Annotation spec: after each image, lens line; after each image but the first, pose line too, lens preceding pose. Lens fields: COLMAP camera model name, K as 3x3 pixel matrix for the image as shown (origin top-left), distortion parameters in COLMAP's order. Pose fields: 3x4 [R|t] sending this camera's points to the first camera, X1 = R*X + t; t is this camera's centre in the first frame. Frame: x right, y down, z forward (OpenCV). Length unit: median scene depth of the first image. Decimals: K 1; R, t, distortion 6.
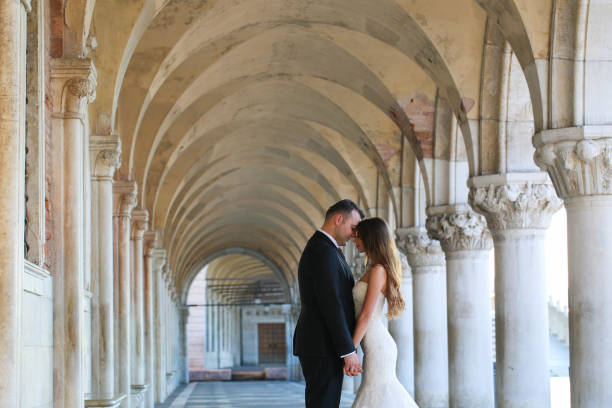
lens RADIAL K [[1807.4, 0, 306.0], [0, 1807.4, 204.0], [0, 0, 1]] dist [-0.026981, 0.603371]
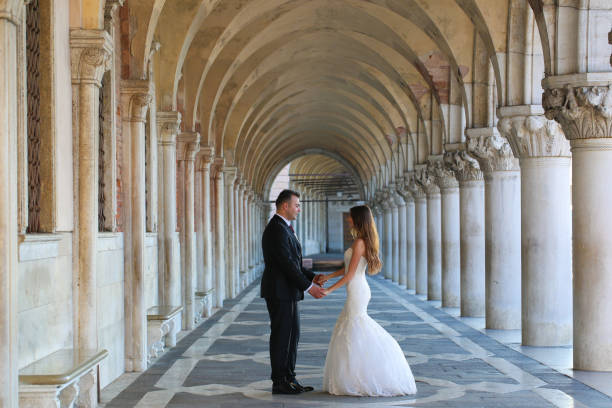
lens RADIAL K [[1807.4, 0, 306.0], [0, 1807.4, 204.0], [0, 0, 1]] dist [-0.026981, 0.603371]
pose [[0.998483, 0.003936, -0.054927, 0.042723], [-0.000263, 0.997771, 0.066735, -0.039947], [0.055067, -0.066619, 0.996258, -0.215979]]
